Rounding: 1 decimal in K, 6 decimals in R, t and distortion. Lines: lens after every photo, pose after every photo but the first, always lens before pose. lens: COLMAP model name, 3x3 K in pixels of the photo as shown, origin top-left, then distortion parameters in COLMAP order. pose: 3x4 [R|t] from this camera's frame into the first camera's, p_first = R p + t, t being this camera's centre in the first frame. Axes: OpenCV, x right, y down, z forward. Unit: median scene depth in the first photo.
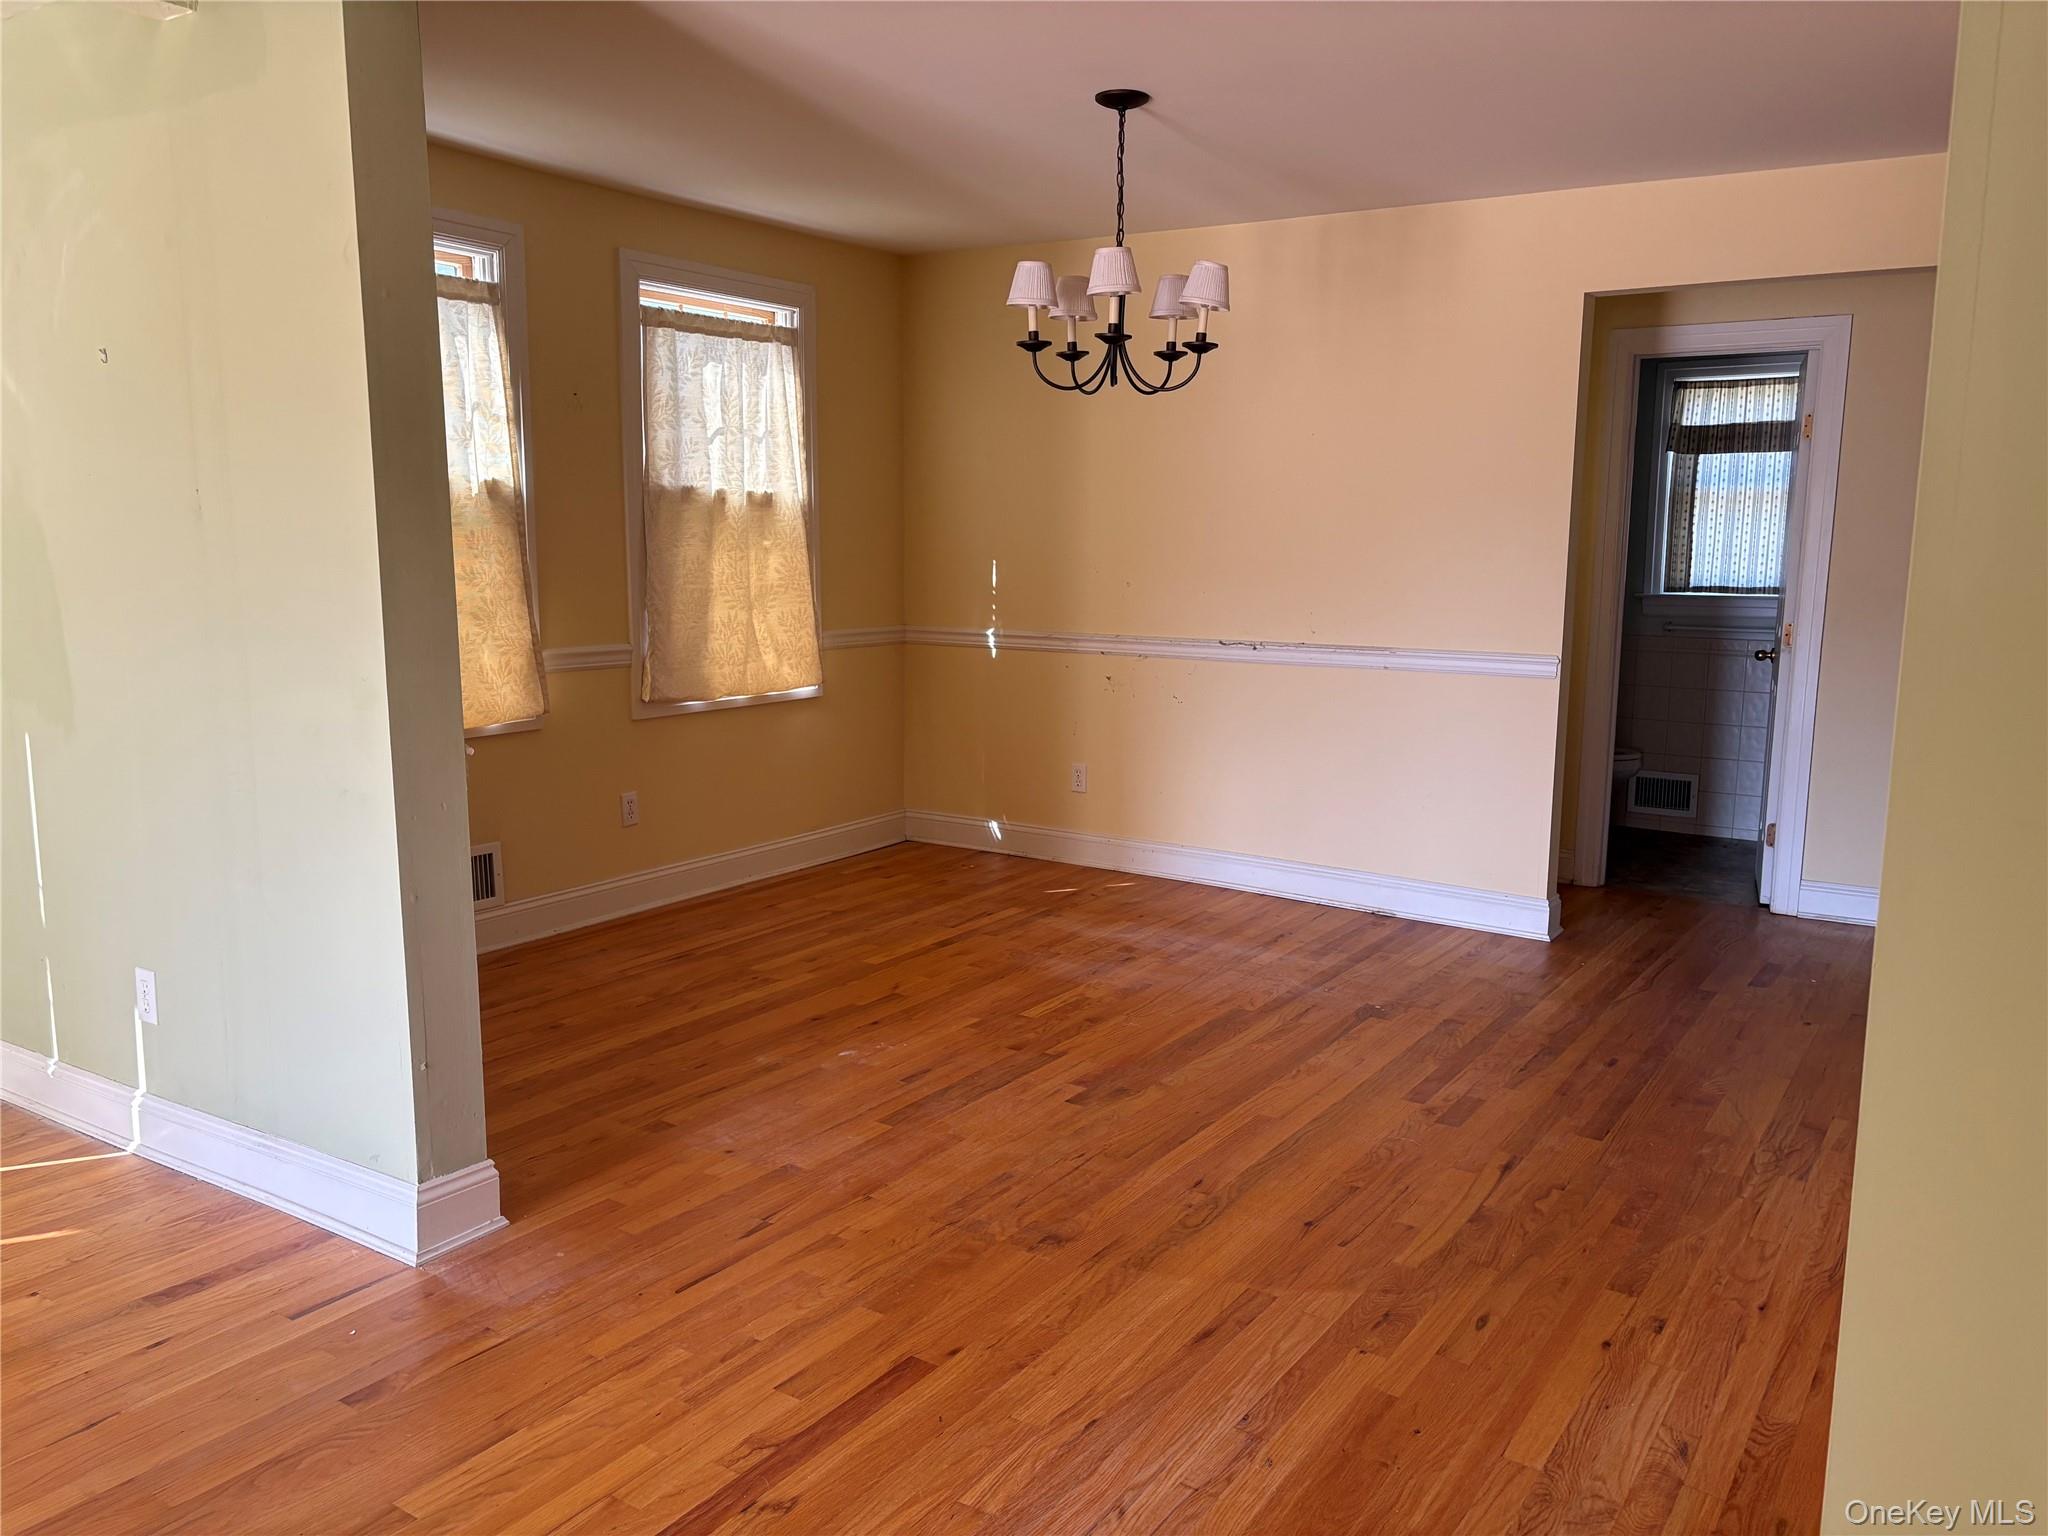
lens RADIAL K [[1555.8, 0, 1028.7], [0, 1555.8, 767.8], [0, 0, 1]] dist [0.051907, -0.063618]
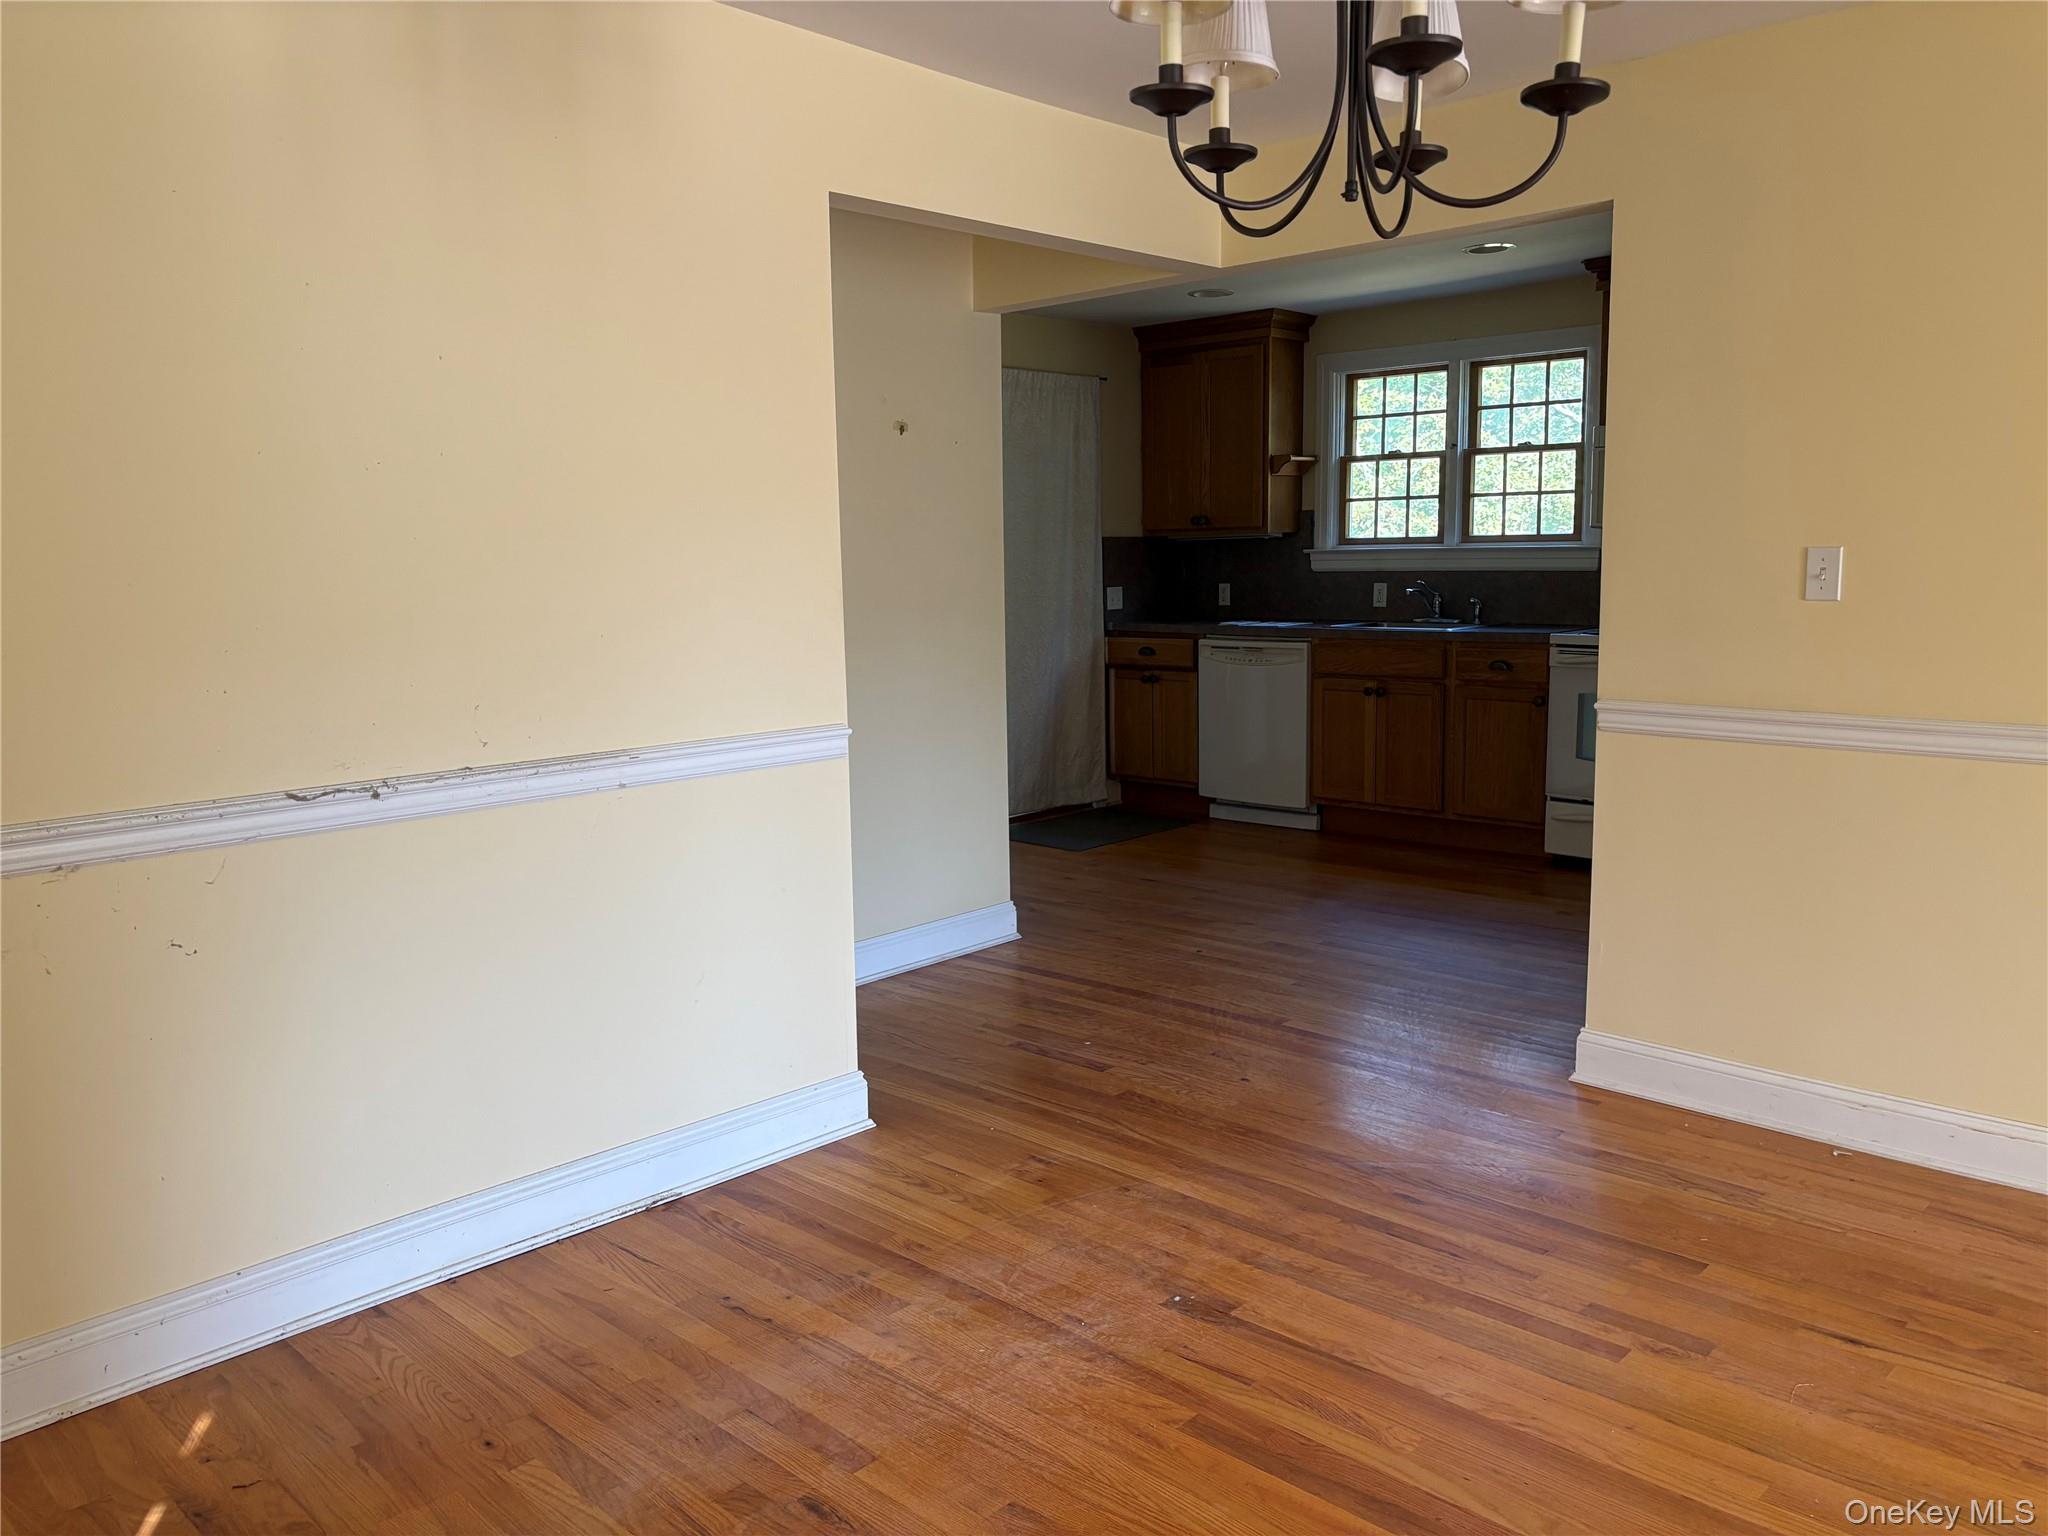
lens RADIAL K [[1555.8, 0, 1006.8], [0, 1555.8, 769.3], [0, 0, 1]] dist [0.051907, -0.063618]
pose [[0.158899, -0.153175, 0.975340, -0.318866], [0.160348, 0.978779, 0.127592, -0.126810], [-0.974187, 0.136119, 0.180088, 0.806543]]
